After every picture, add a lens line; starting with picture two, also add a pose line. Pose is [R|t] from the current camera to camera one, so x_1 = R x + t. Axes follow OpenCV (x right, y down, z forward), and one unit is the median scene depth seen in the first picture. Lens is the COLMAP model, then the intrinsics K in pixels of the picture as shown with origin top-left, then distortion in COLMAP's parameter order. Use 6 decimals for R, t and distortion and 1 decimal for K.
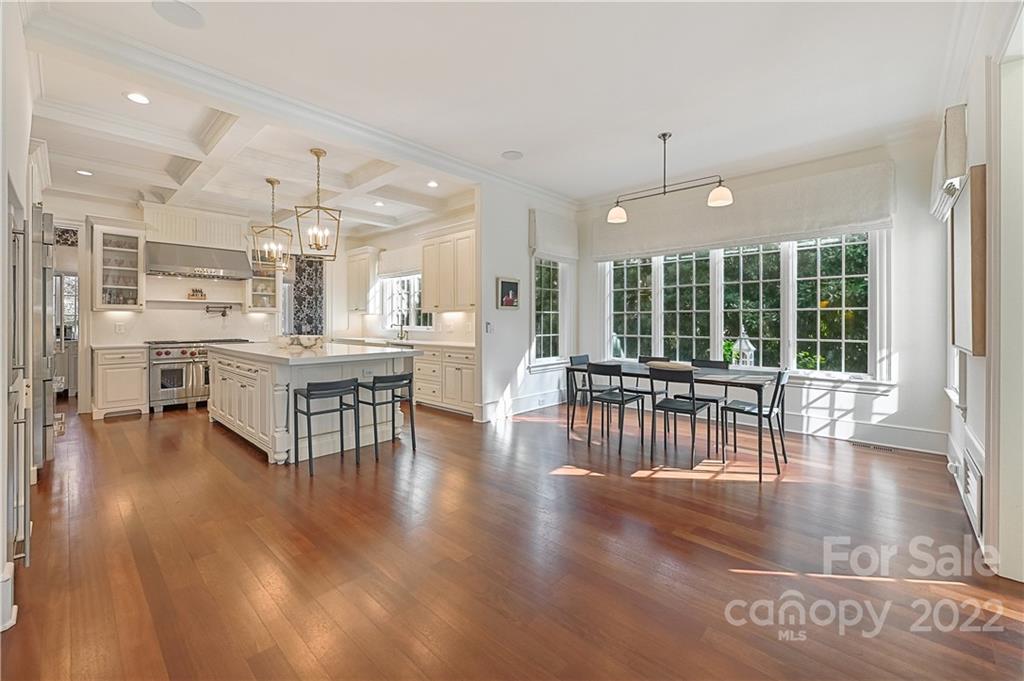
lens RADIAL K [[408.4, 0, 512.4], [0, 408.4, 322.8], [0, 0, 1]] dist [0.002797, -0.001092]
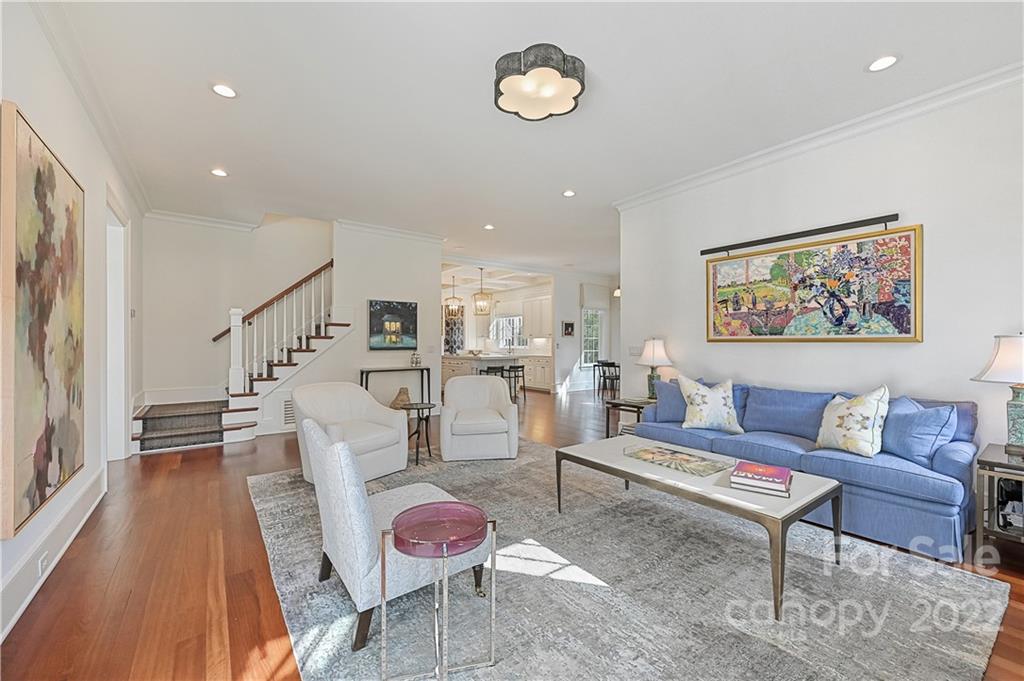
lens RADIAL K [[408.4, 0, 511.2], [0, 408.4, 344.0], [0, 0, 1]] dist [0.002797, -0.001092]
pose [[0.981428, 0.000744, -0.191827, 0.093506], [-0.000785, 1.000000, -0.000139, 0.000444], [0.191827, 0.000287, 0.981429, -0.943825]]
